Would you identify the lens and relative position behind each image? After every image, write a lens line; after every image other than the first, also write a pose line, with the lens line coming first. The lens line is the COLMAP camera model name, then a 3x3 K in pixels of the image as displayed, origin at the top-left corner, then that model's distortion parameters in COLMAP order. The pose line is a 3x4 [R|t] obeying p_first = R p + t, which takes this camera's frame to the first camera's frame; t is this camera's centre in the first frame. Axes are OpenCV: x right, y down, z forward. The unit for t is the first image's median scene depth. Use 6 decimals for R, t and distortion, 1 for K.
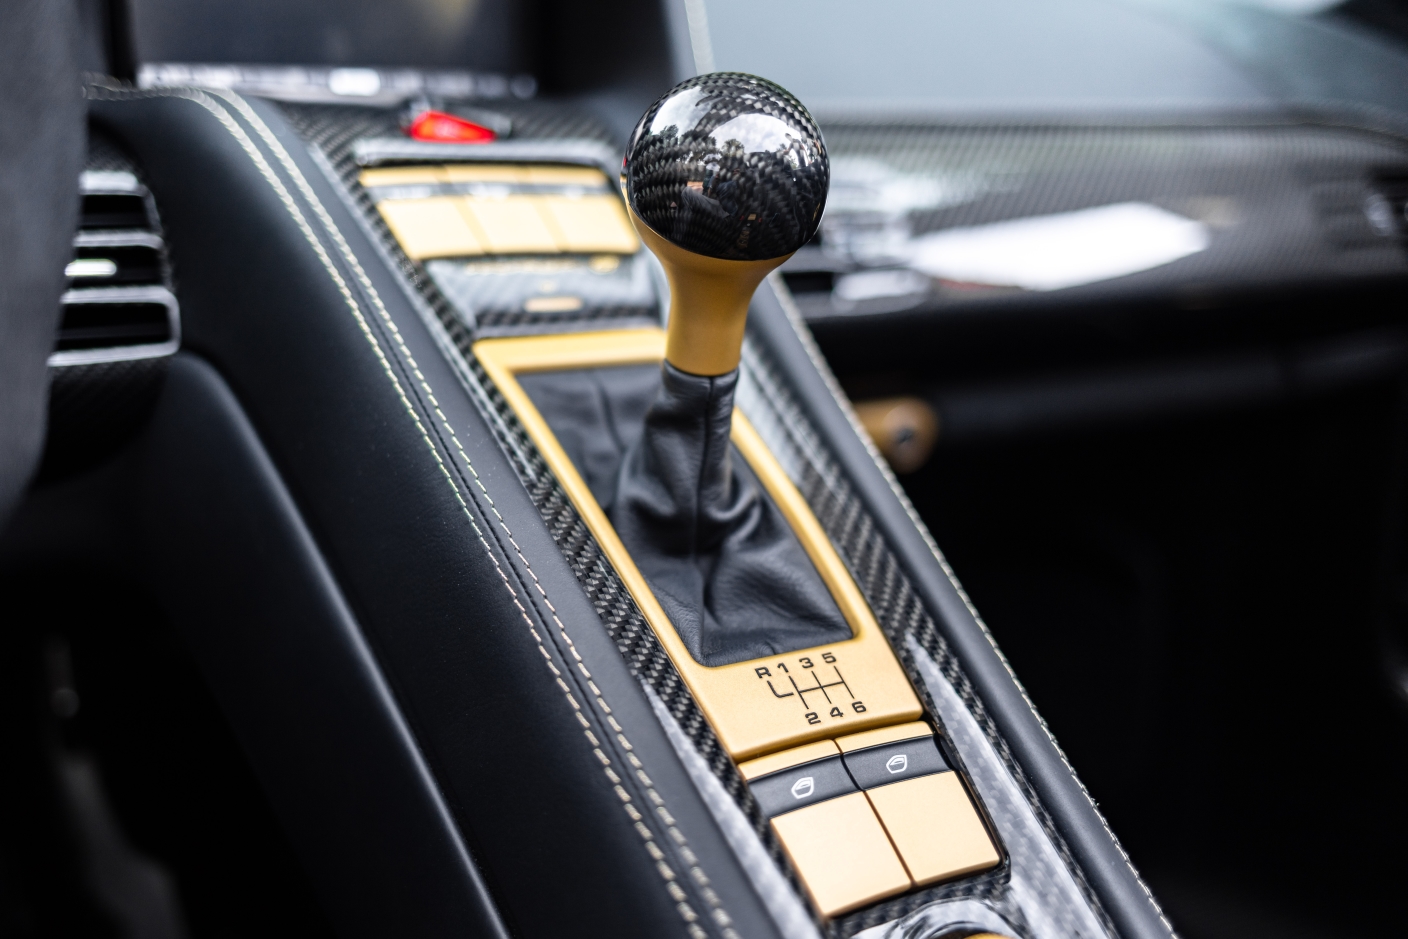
lens RADIAL K [[1605.2, 0, 702.0], [0, 1605.2, 419.6], [0, 0, 1]] dist [0.001471, -0.039316]
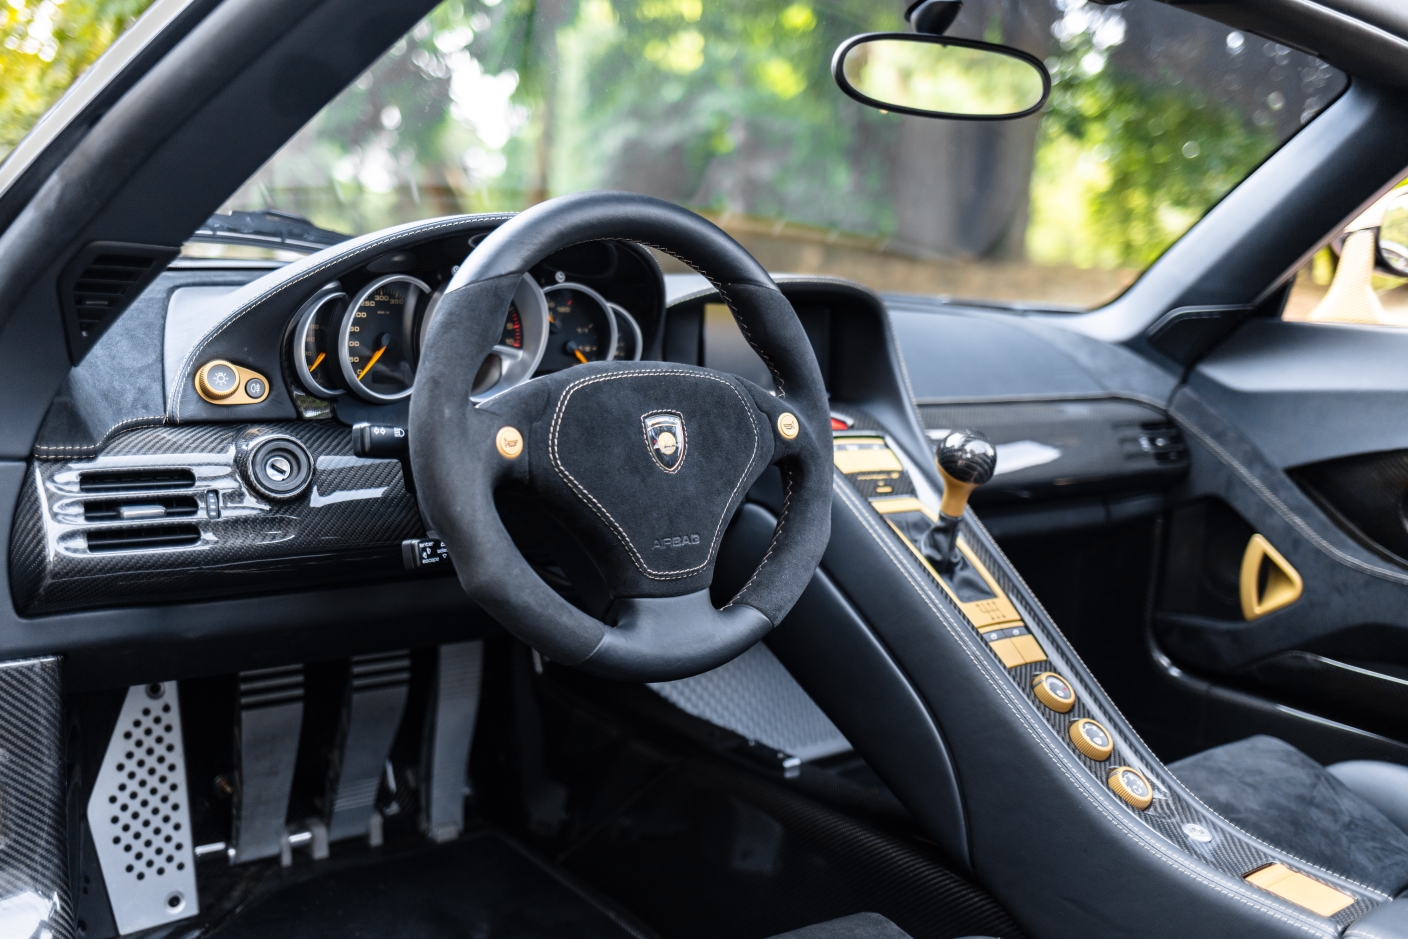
lens RADIAL K [[1605.2, 0, 702.0], [0, 1605.2, 419.6], [0, 0, 1]] dist [0.001471, -0.039316]
pose [[0.989896, 0.026529, 0.139291, -0.966914], [-0.018633, 0.998161, -0.057687, -0.027025], [-0.140566, 0.054508, 0.988570, -2.174582]]
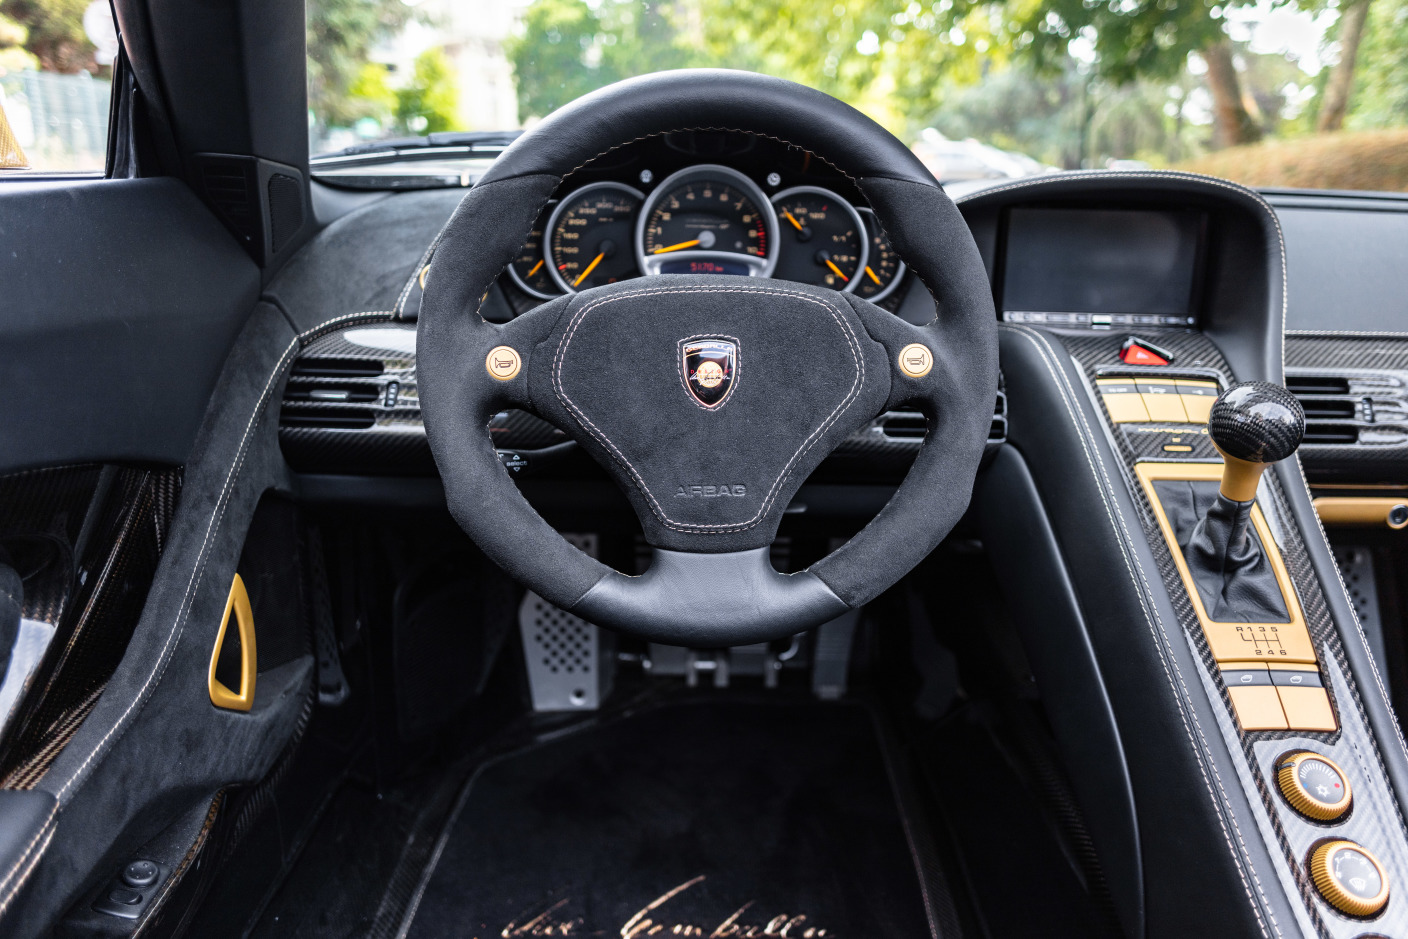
lens RADIAL K [[1064.5, 0, 683.0], [0, 1064.5, 453.0], [0, 0, 1]] dist [0.026171, -0.002719]
pose [[0.836034, 0.144528, -0.529300, 0.146116], [-0.093130, 0.988065, 0.122696, -0.215241], [0.540716, -0.053285, 0.839516, -0.766573]]
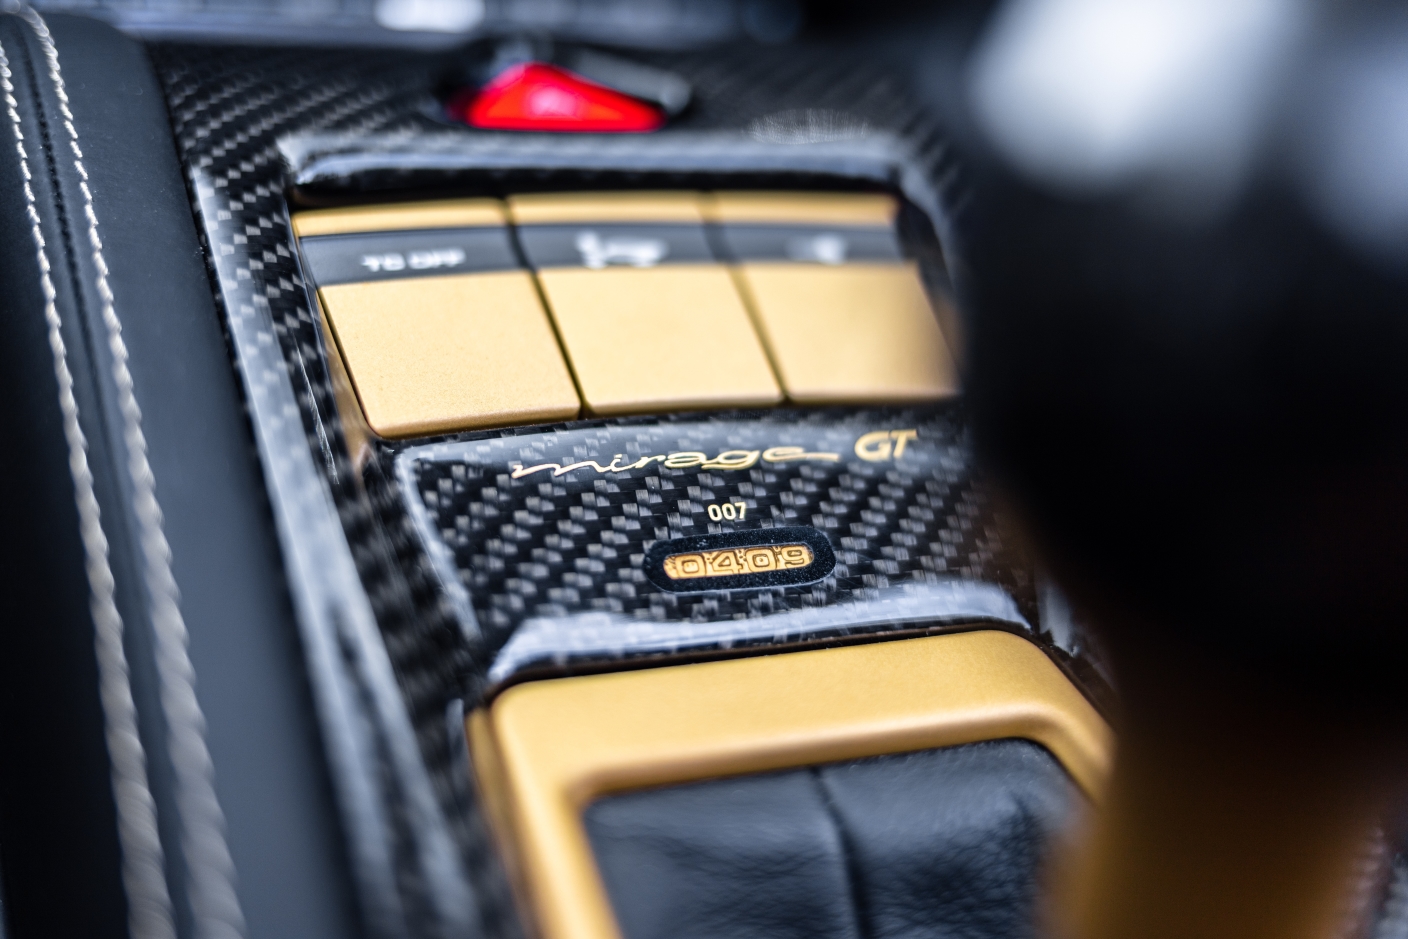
lens RADIAL K [[1605.2, 0, 702.0], [0, 1605.2, 419.6], [0, 0, 1]] dist [0.001471, -0.039316]
pose [[0.976015, 0.034938, -0.214882, -0.023486], [-0.032153, 0.999348, 0.016445, -0.127950], [0.215316, -0.009141, 0.976502, 0.721595]]
